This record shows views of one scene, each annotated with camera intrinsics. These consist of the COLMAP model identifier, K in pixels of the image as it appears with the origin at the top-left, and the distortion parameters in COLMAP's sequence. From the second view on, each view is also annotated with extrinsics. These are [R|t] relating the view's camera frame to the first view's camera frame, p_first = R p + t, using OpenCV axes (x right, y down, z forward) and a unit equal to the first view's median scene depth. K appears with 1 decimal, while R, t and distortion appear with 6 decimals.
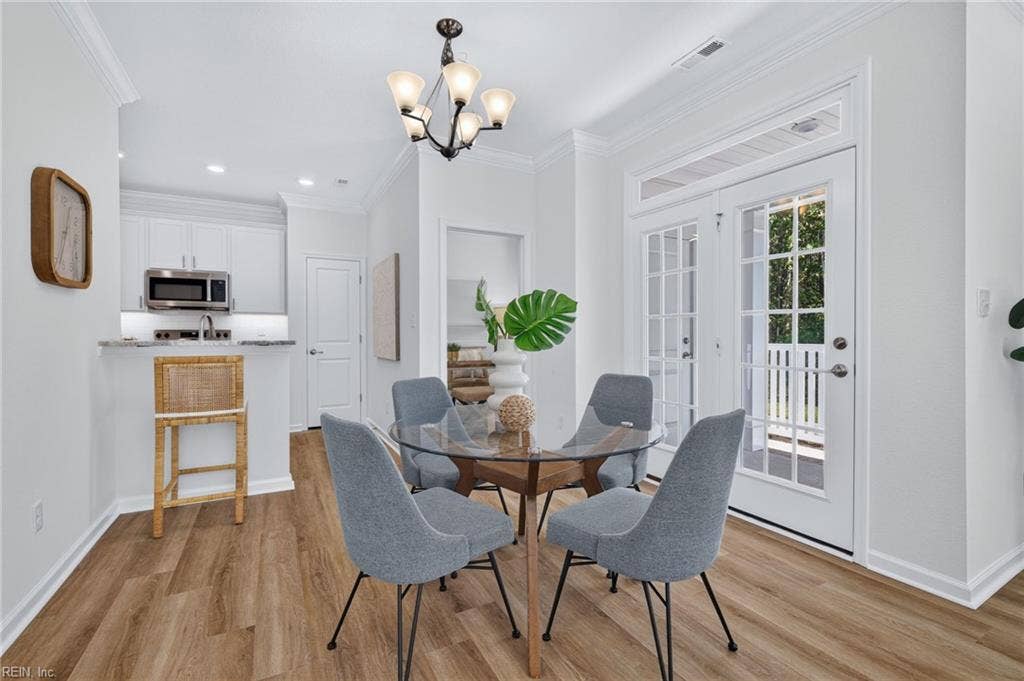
lens RADIAL K [[429.3, 0, 516.6], [0, 429.3, 338.3], [0, 0, 1]] dist [-0.002253, 0.001410]
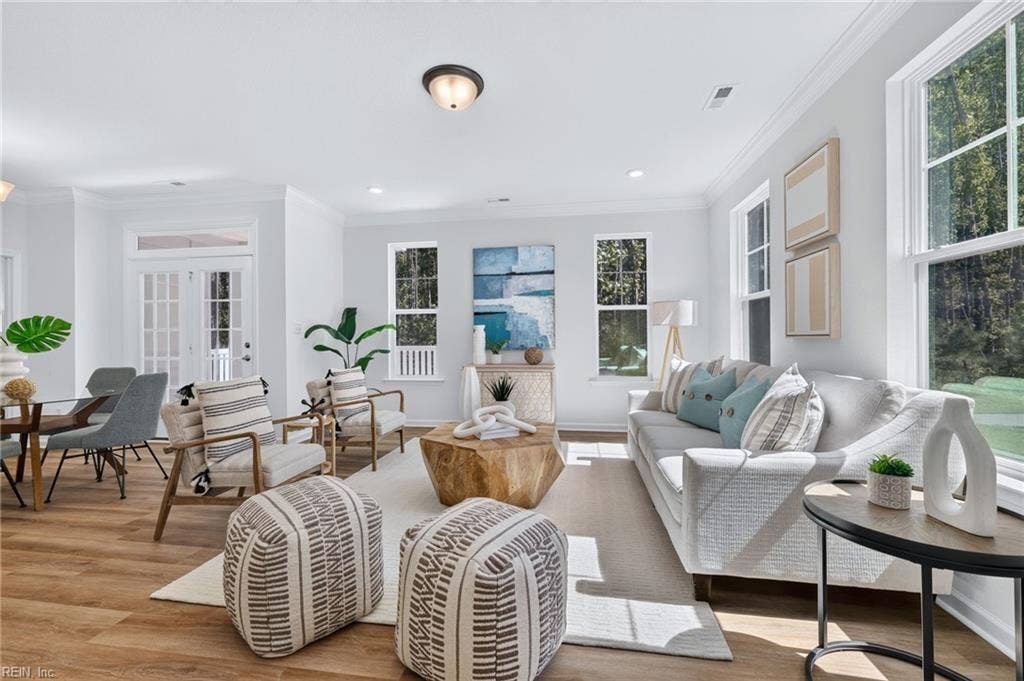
lens RADIAL K [[429.3, 0, 508.6], [0, 429.3, 337.7], [0, 0, 1]] dist [-0.002253, 0.001410]
pose [[0.614337, -0.000191, 0.789043, -0.120979], [0.007686, 0.999954, -0.005742, -0.004006], [-0.789006, 0.009592, 0.614311, -1.246464]]
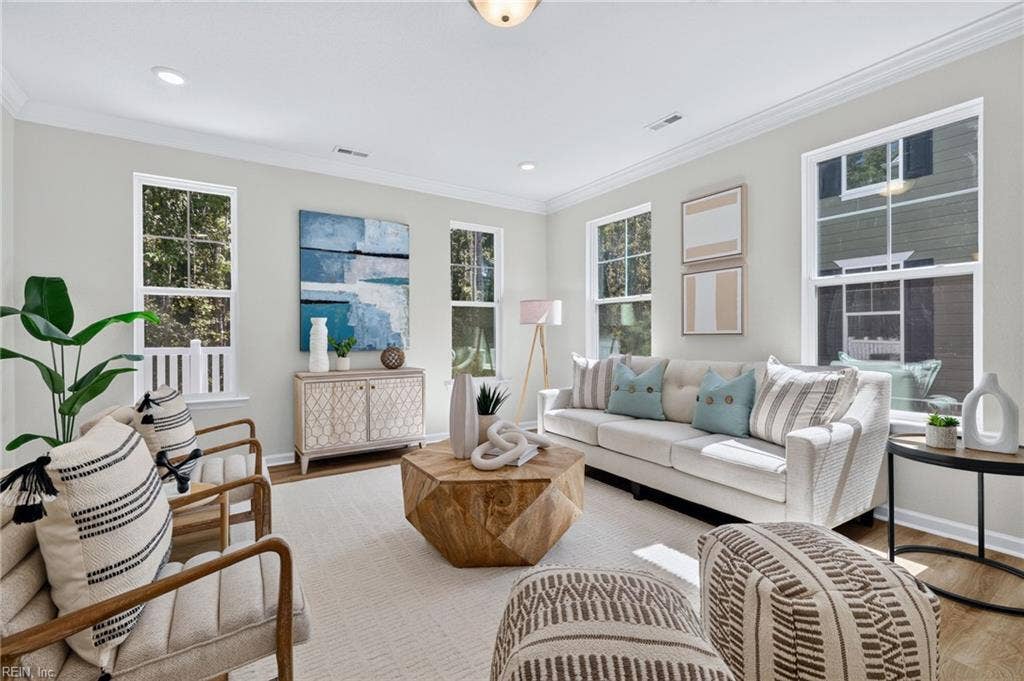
lens RADIAL K [[449.1, 0, 511.7], [0, 449.1, 337.5], [0, 0, 1]] dist [0.000402, -0.000331]
pose [[-0.070569, 0.000259, 0.997507, -0.186424], [0.006646, 0.999978, 0.000211, -0.004615], [-0.997485, 0.006645, -0.070569, -0.387694]]
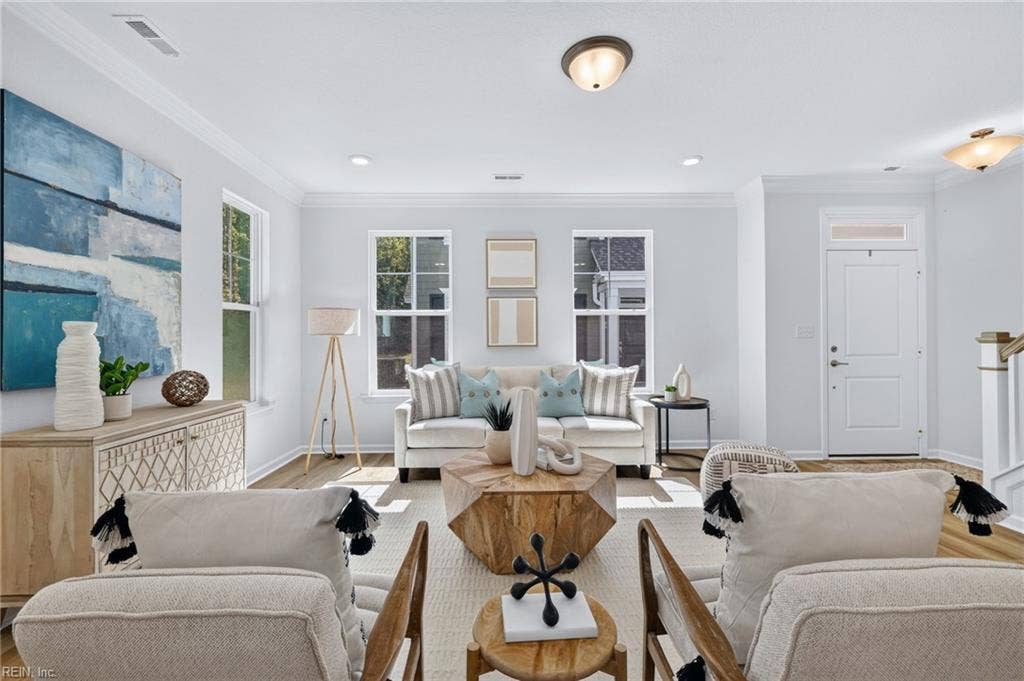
lens RADIAL K [[429.3, 0, 508.7], [0, 429.3, 338.2], [0, 0, 1]] dist [-0.002253, 0.001410]
pose [[-0.887313, 0.008885, 0.461083, 0.418232], [0.009193, 0.999956, -0.001578, -0.041263], [-0.461077, 0.002838, -0.887356, 0.537508]]
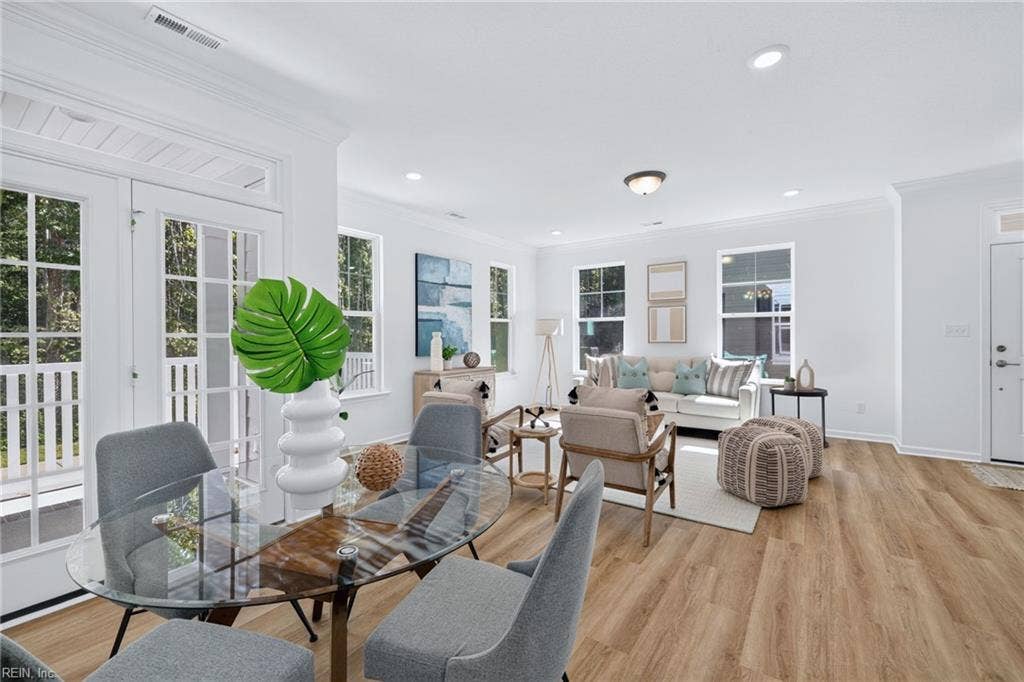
lens RADIAL K [[429.3, 0, 513.9], [0, 429.3, 337.2], [0, 0, 1]] dist [-0.002253, 0.001410]
pose [[-0.440816, 0.003342, 0.897591, -0.635250], [0.010453, 0.999944, 0.001410, -0.054727], [-0.897537, 0.010004, -0.440826, 0.806198]]
